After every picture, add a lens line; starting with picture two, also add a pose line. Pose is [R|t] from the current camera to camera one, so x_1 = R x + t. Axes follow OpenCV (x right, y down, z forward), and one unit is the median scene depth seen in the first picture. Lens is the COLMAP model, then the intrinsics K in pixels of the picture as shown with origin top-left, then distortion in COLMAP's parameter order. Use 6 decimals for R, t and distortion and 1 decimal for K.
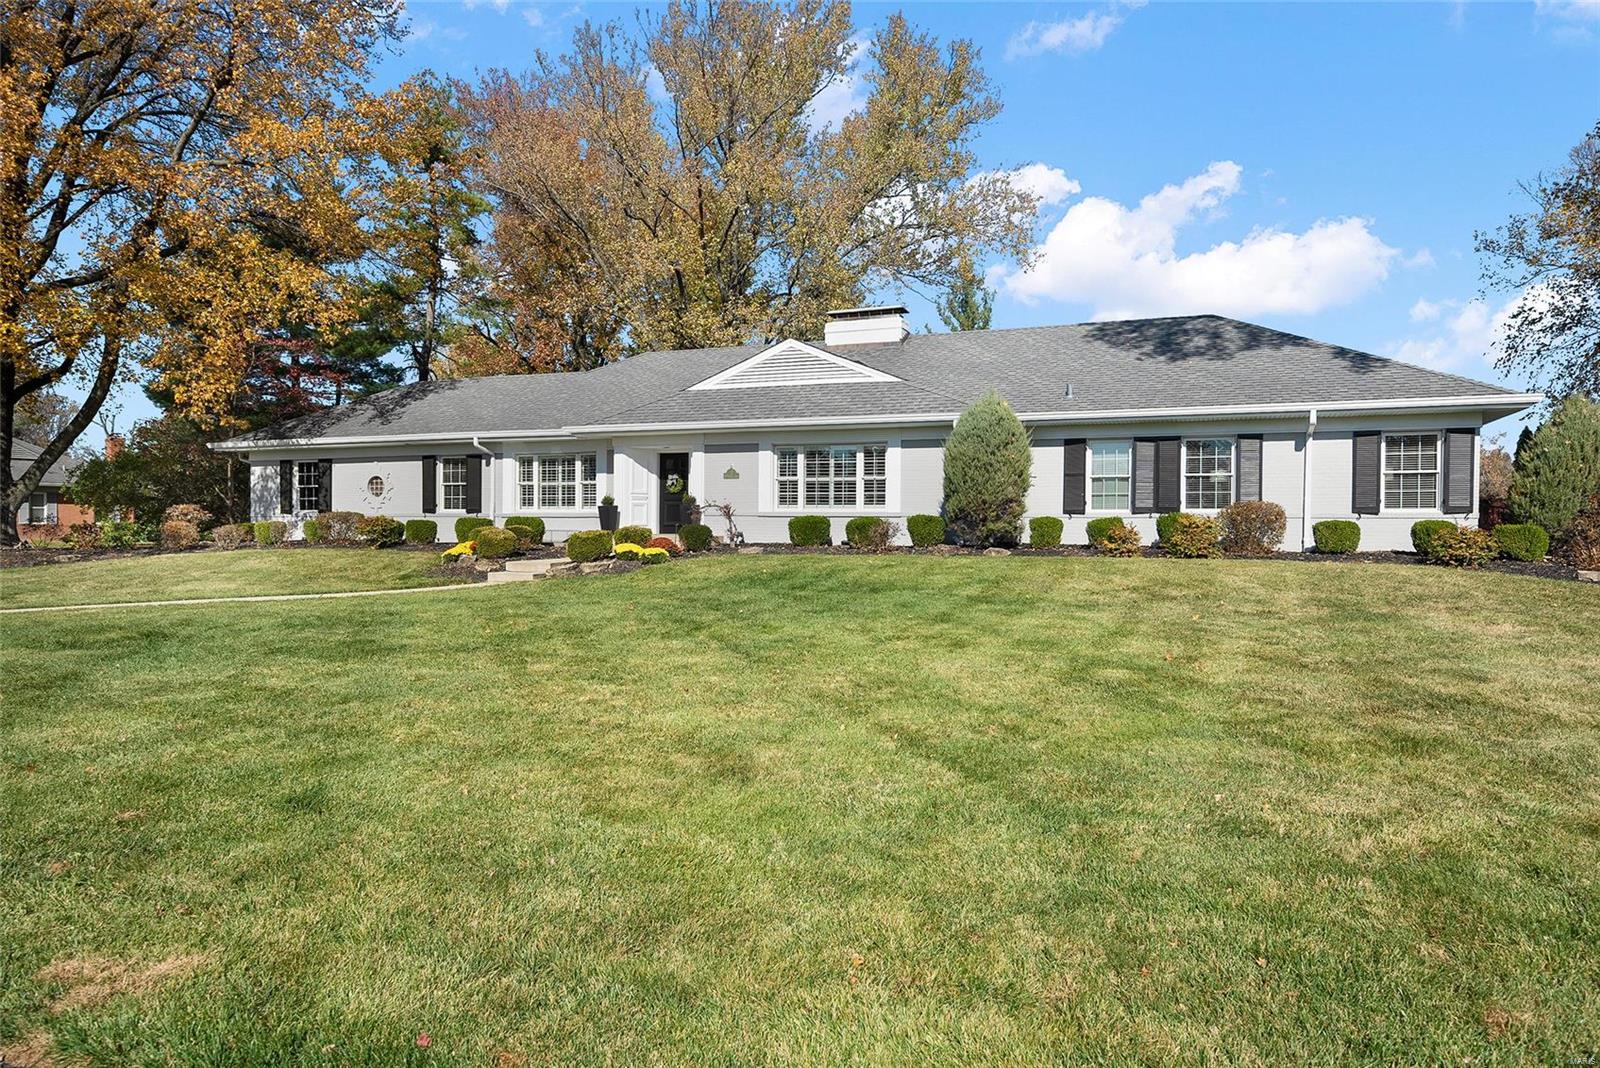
lens RADIAL K [[1007.4, 0, 800.0], [0, 1007.4, 534.0], [0, 0, 1]] dist [-0.003110, -0.000422]
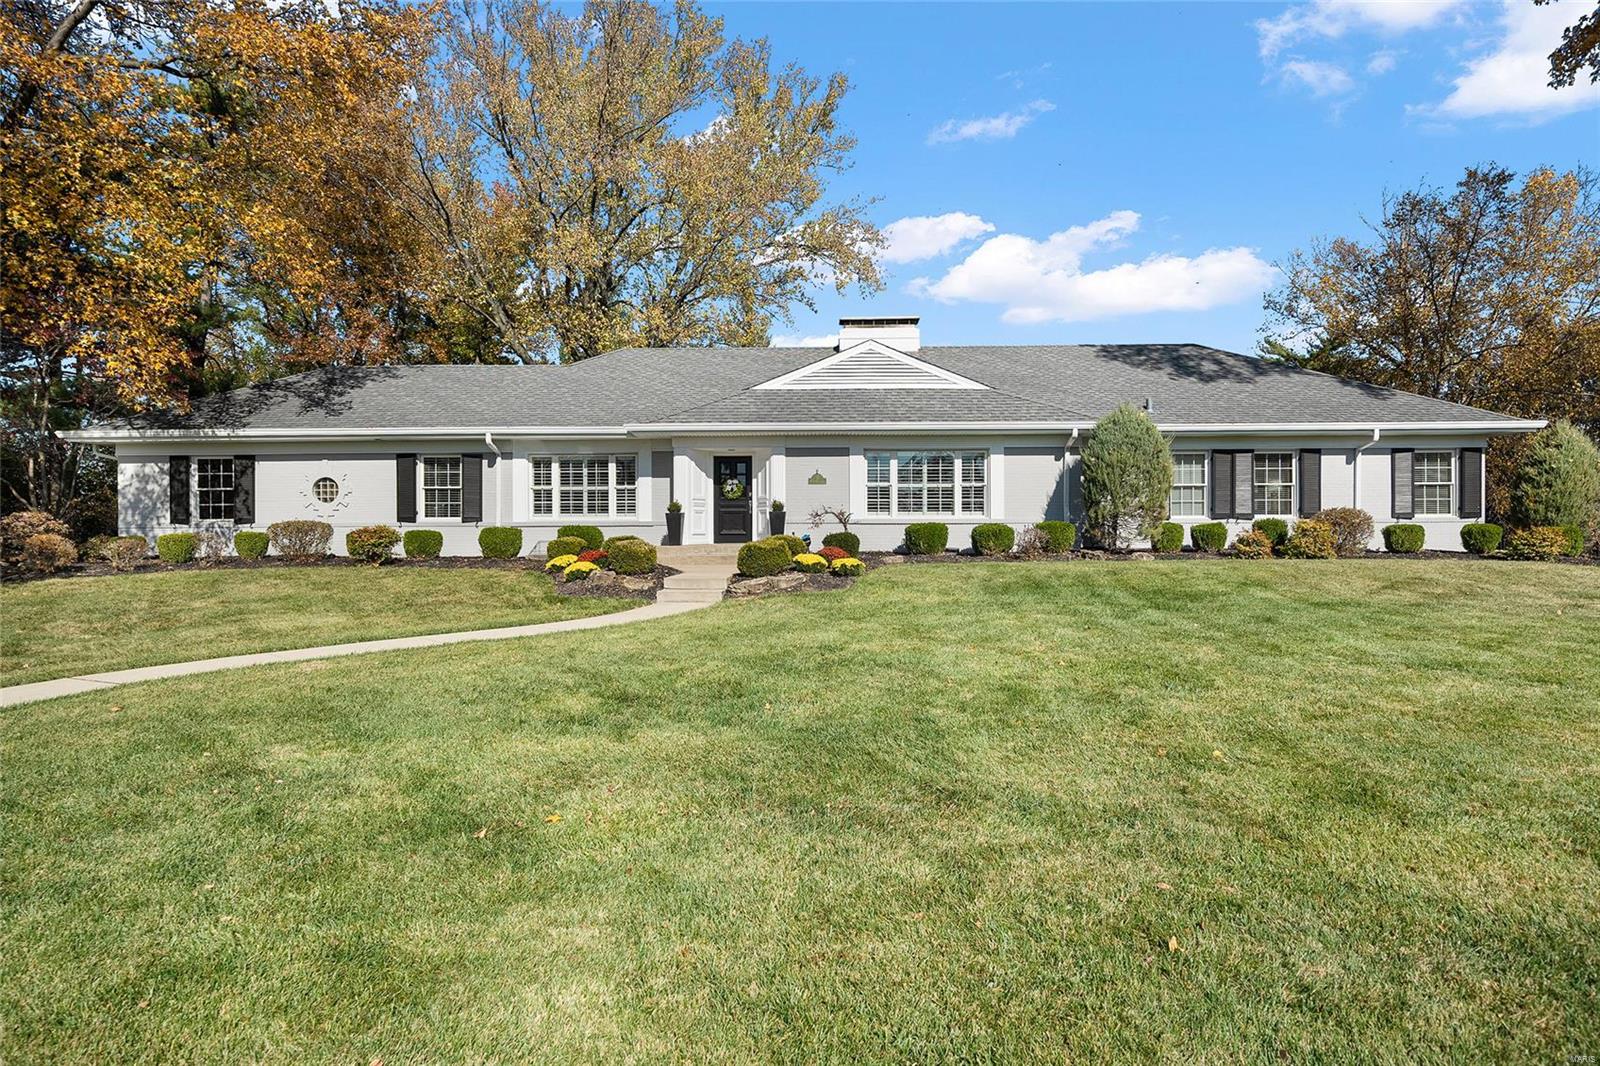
lens RADIAL K [[948.8, 0, 800.0], [0, 948.8, 533.0], [0, 0, 1]] dist [0.001493, 0.003291]
pose [[0.936500, -0.008325, 0.350568, -0.365466], [0.011579, 0.999907, -0.007186, -0.002404], [-0.350475, 0.010789, 0.936510, 0.155162]]
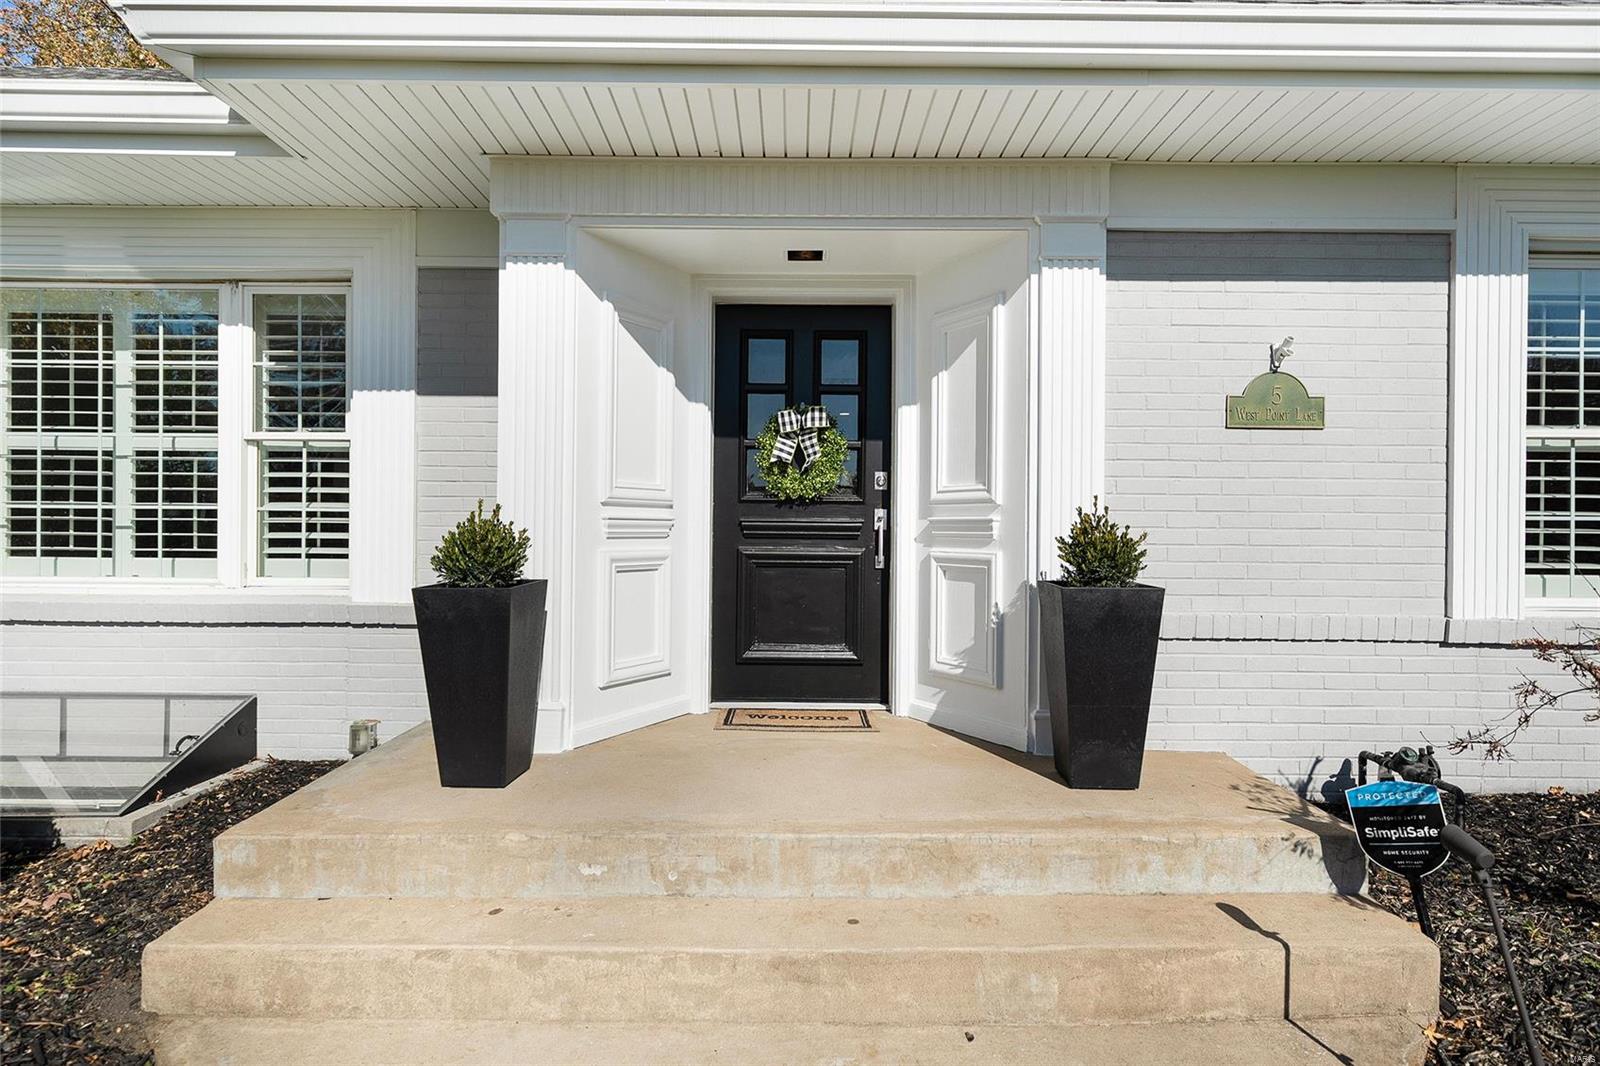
lens RADIAL K [[927.7, 0, 795.7], [0, 927.7, 525.8], [0, 0, 1]] dist [-0.002156, -0.000381]
pose [[0.929092, 0.004654, 0.369819, -0.189513], [-0.001228, 0.999954, -0.009499, -0.033442], [-0.369846, 0.008371, 0.929055, 0.809727]]
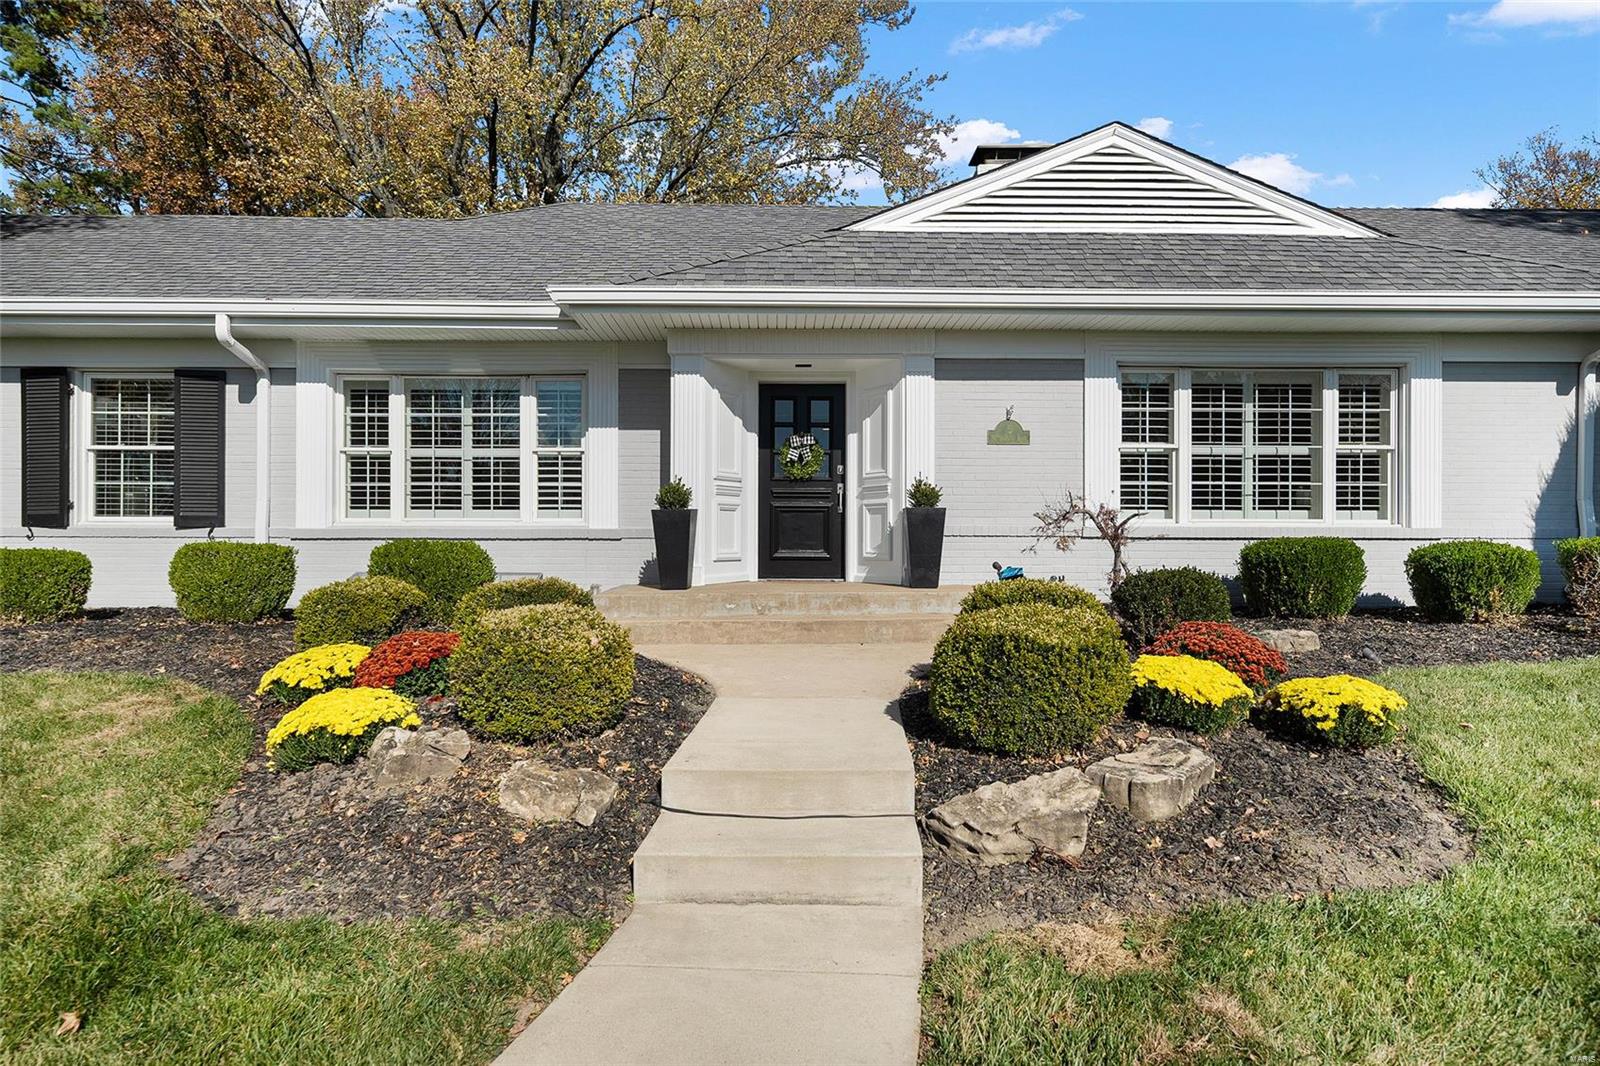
lens RADIAL K [[925.6, 0, 800.0], [0, 925.6, 533.0], [0, 0, 1]] dist [0.004017, 0.000225]
pose [[0.922329, -0.002268, 0.386398, -0.266357], [0.006178, 0.999942, -0.008876, -0.015192], [-0.386356, 0.010574, 0.922289, 0.634091]]
